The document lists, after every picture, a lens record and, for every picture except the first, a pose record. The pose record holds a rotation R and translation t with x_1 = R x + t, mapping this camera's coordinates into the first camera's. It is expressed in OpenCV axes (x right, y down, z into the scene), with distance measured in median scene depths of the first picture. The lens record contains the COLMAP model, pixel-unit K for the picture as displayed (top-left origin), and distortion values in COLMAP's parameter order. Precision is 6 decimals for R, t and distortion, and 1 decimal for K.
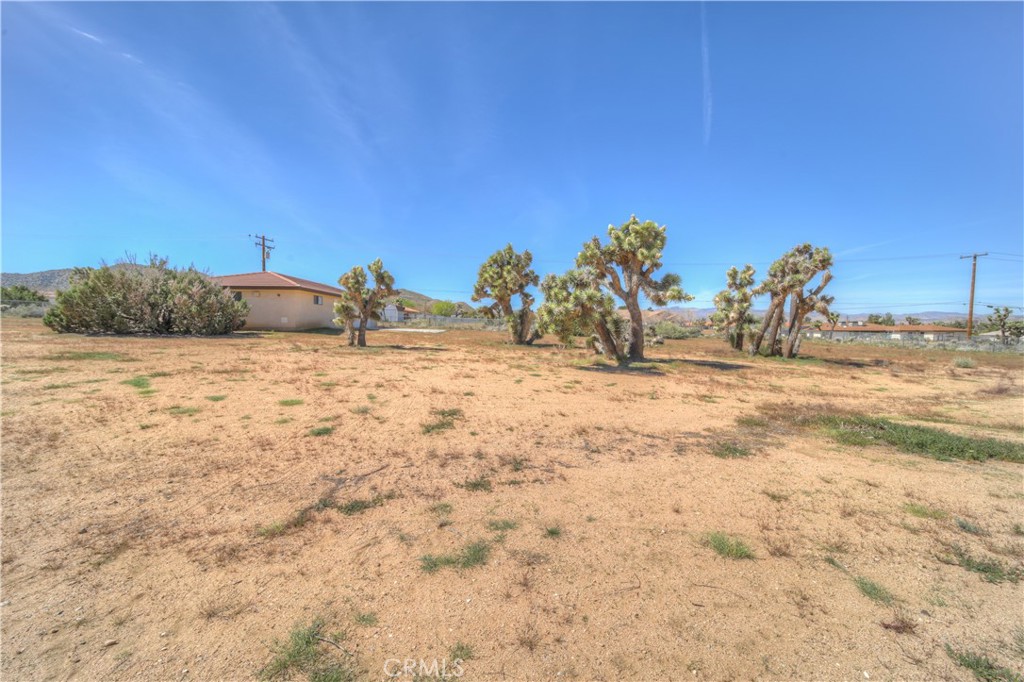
lens RADIAL K [[365.2, 0, 511.5], [0, 365.2, 333.9], [0, 0, 1]] dist [0.000139, -0.000072]
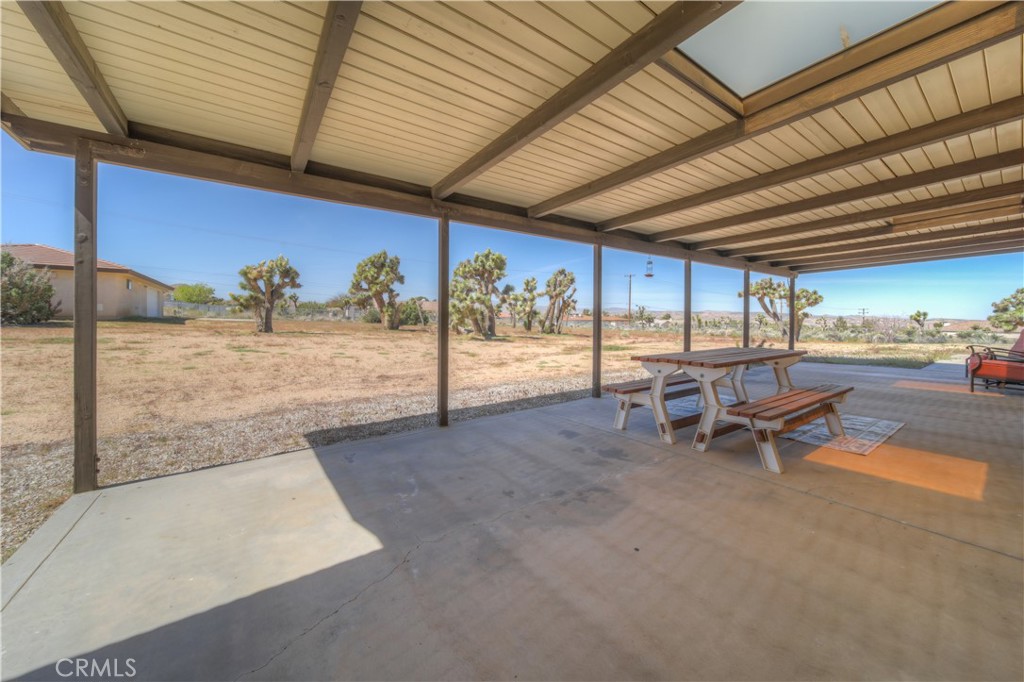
lens RADIAL K [[365.2, 0, 509.6], [0, 365.2, 320.6], [0, 0, 1]] dist [0.000139, -0.000072]
pose [[0.838693, -0.002807, 0.544597, -0.332278], [0.009082, 0.999920, -0.008831, 0.012796], [-0.544529, 0.012353, 0.838651, -0.293035]]
